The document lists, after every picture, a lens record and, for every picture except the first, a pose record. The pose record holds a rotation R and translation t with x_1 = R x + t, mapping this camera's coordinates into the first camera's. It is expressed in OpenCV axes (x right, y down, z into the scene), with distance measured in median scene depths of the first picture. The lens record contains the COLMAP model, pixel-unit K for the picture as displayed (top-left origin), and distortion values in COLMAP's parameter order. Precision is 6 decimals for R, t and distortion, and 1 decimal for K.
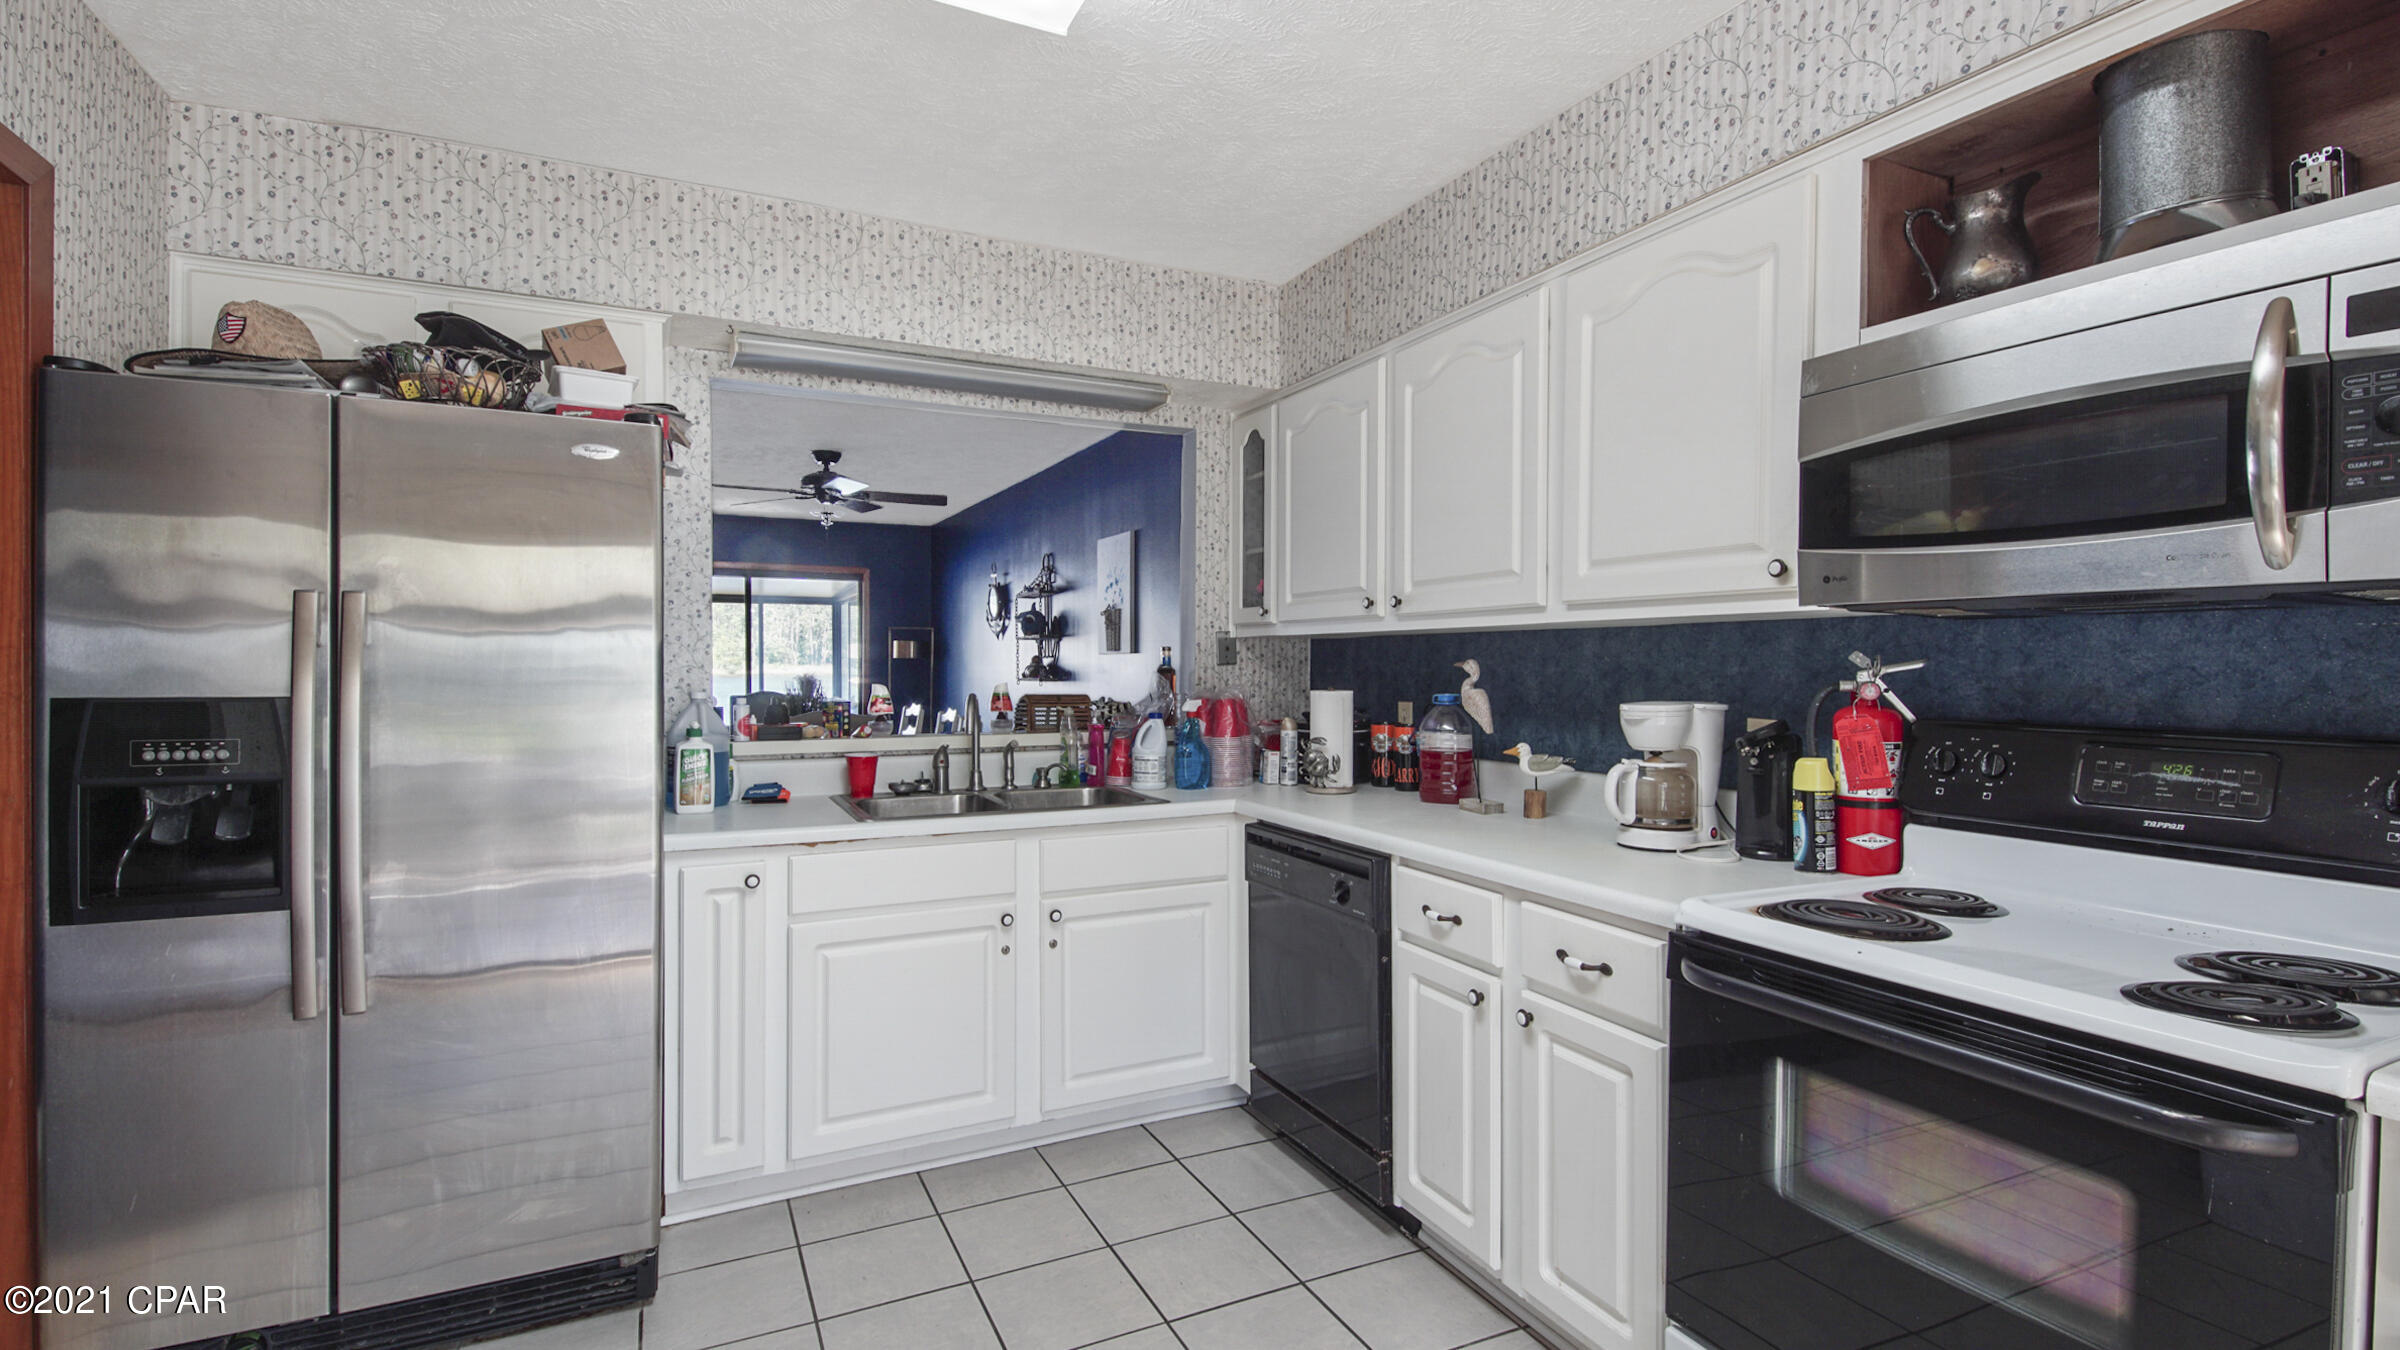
lens RADIAL K [[1082.8, 0, 1167.0], [0, 1082.8, 675.1], [0, 0, 1]] dist [0.038557, -0.000481]
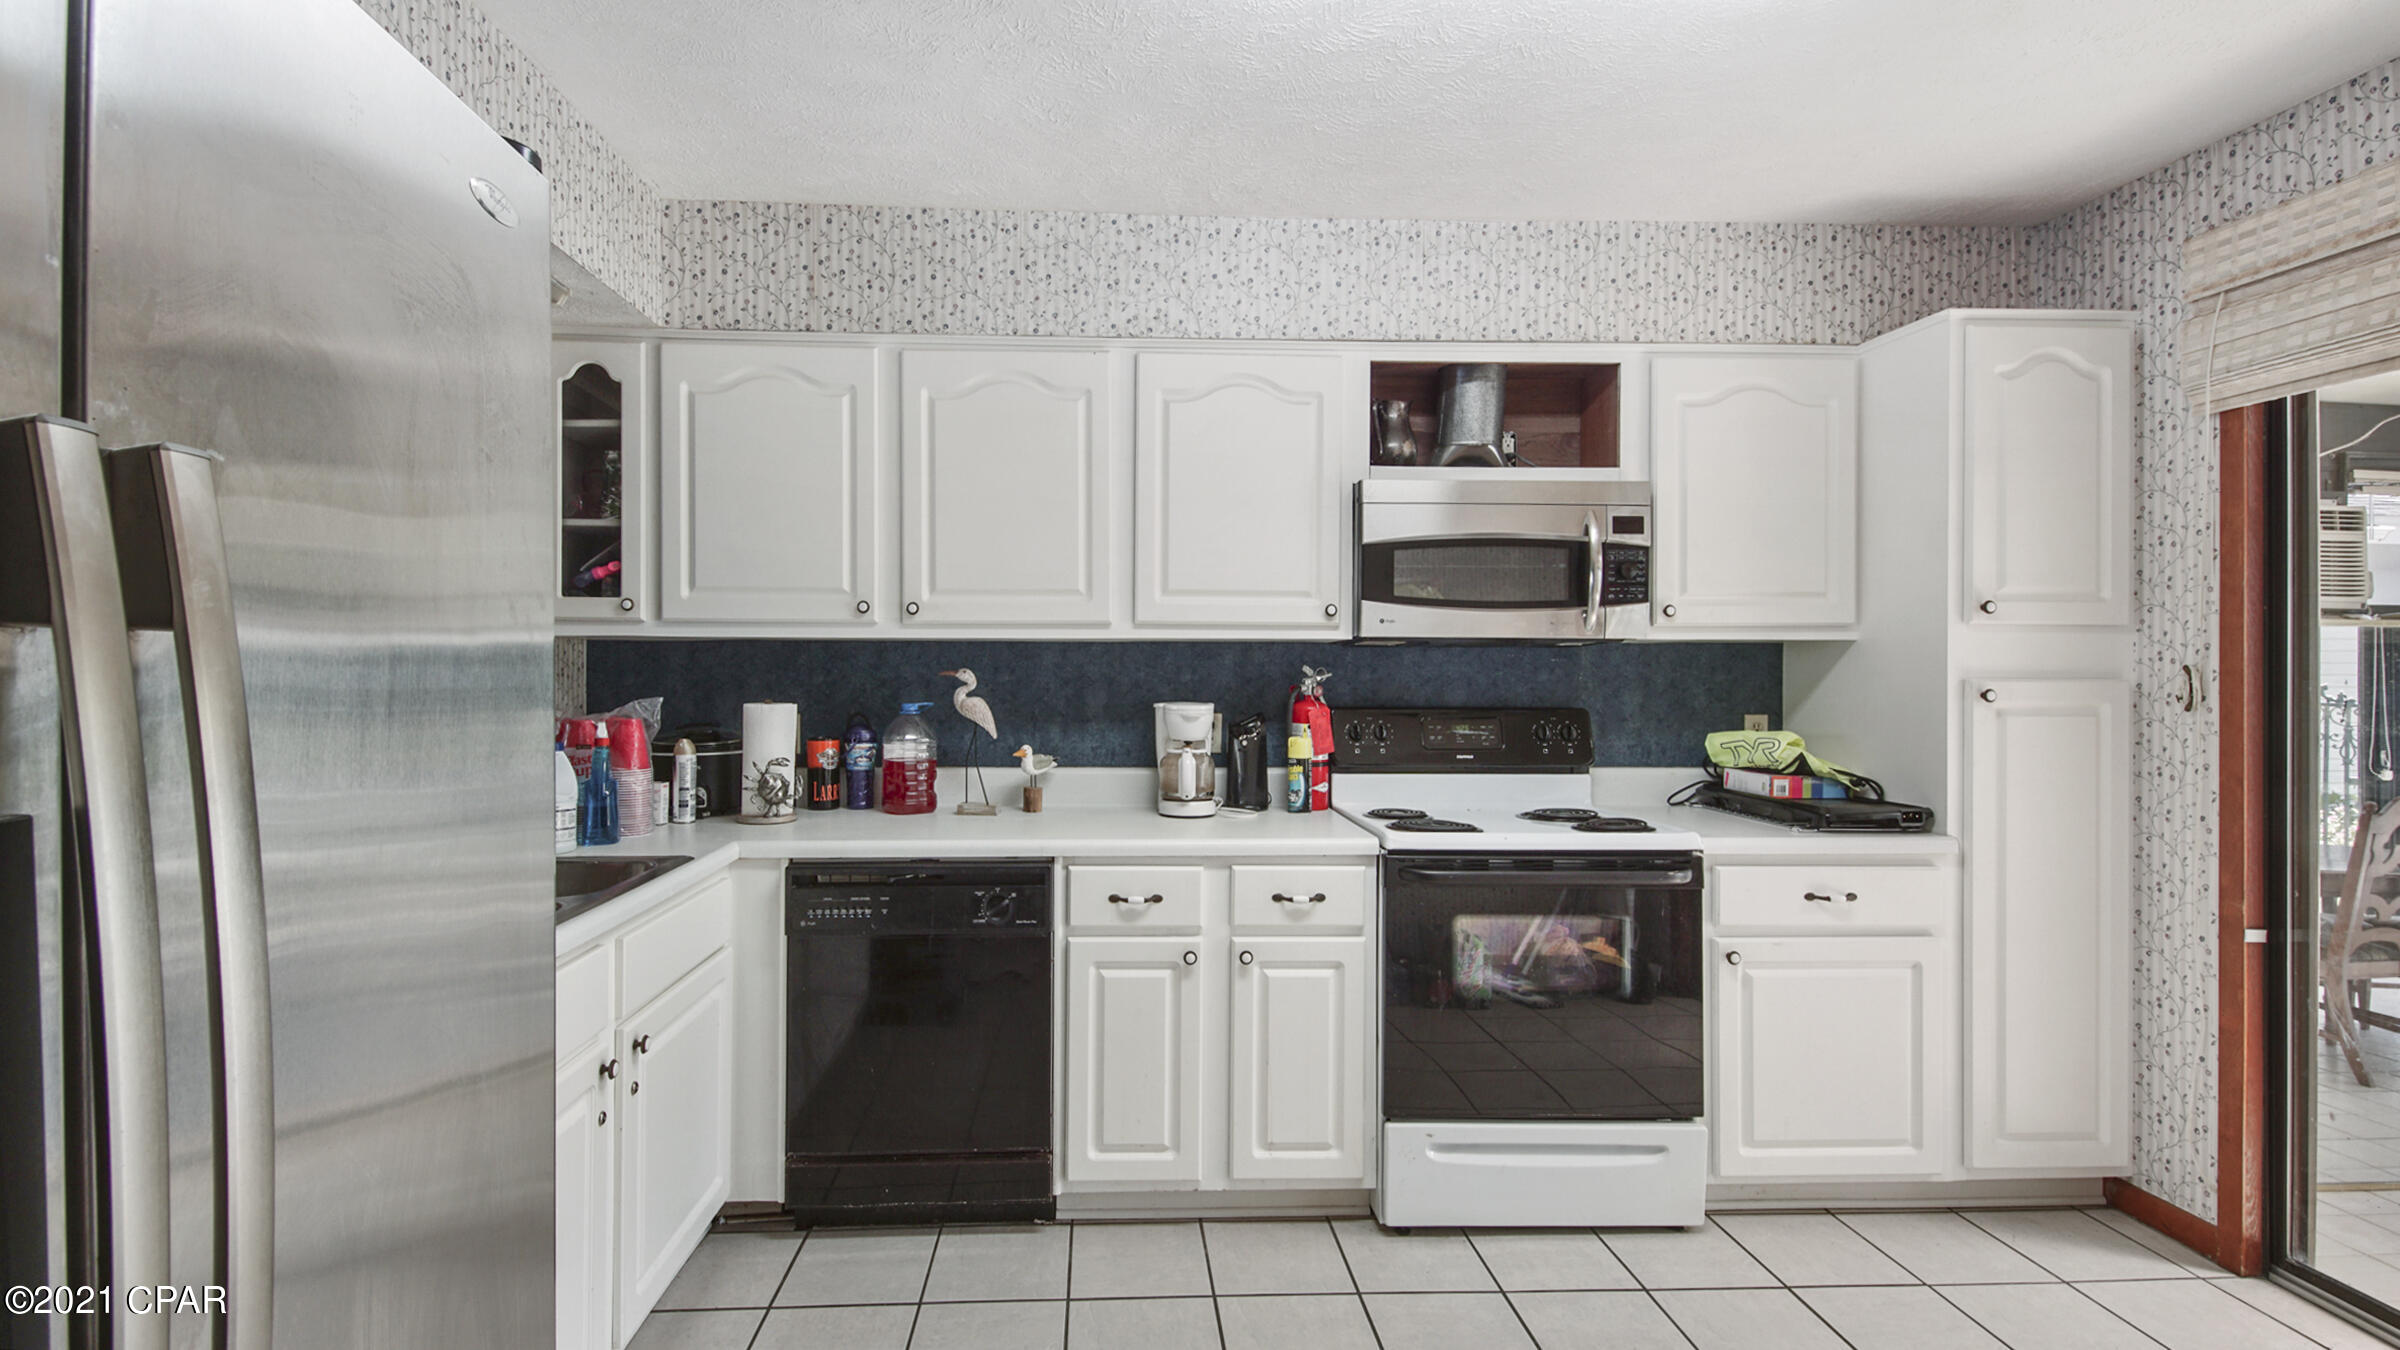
lens RADIAL K [[1082.8, 0, 1167.0], [0, 1082.8, 675.1], [0, 0, 1]] dist [0.038557, -0.000481]
pose [[0.382030, -0.000796, 0.924150, -0.709079], [0.007928, 0.999966, -0.002416, -0.004874], [-0.924116, 0.008250, 0.382023, 0.505167]]
